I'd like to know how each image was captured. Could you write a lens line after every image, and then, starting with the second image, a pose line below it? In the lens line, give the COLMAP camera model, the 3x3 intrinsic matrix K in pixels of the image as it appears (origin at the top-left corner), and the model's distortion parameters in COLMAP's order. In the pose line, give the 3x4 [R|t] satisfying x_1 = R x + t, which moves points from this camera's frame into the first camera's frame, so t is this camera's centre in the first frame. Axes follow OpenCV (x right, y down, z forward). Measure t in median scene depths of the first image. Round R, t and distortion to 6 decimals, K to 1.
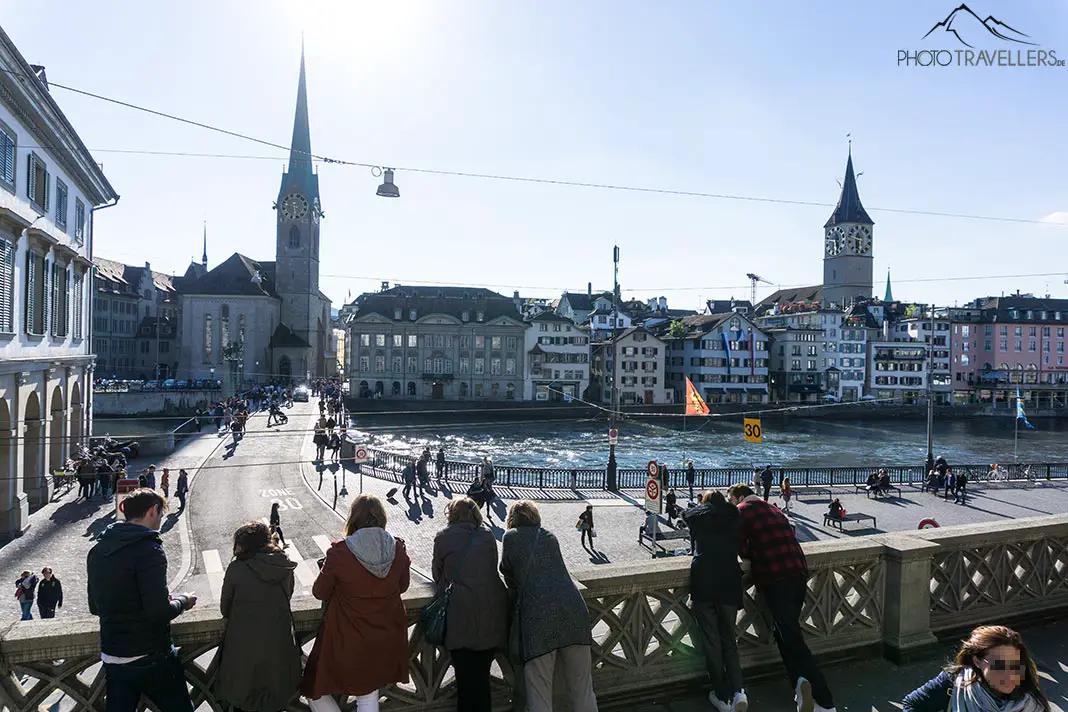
lens RADIAL K [[1383.7, 0, 534.0], [0, 1383.7, 356.0], [0, 0, 1]] dist [-0.004288, -0.003533]
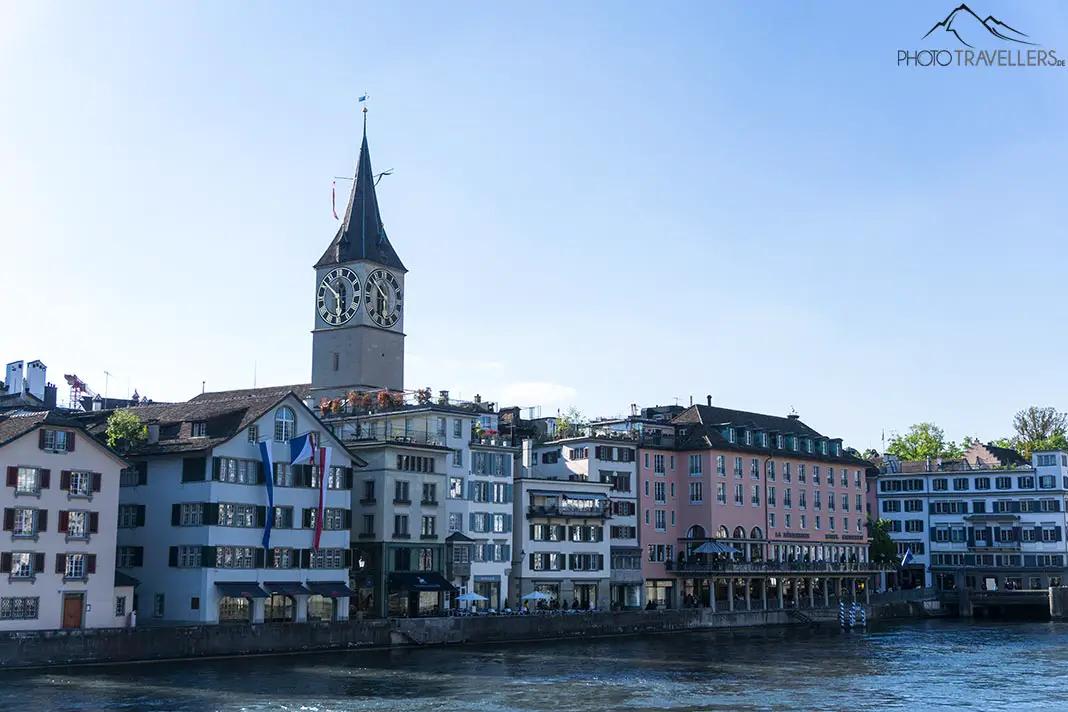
lens RADIAL K [[1383.7, 0, 534.0], [0, 1383.7, 356.0], [0, 0, 1]] dist [-0.004288, -0.003533]
pose [[0.684506, 0.107824, 0.720989, -0.099761], [0.038807, 0.982210, -0.183734, 0.035448], [-0.727973, 0.153746, 0.668144, 0.671120]]
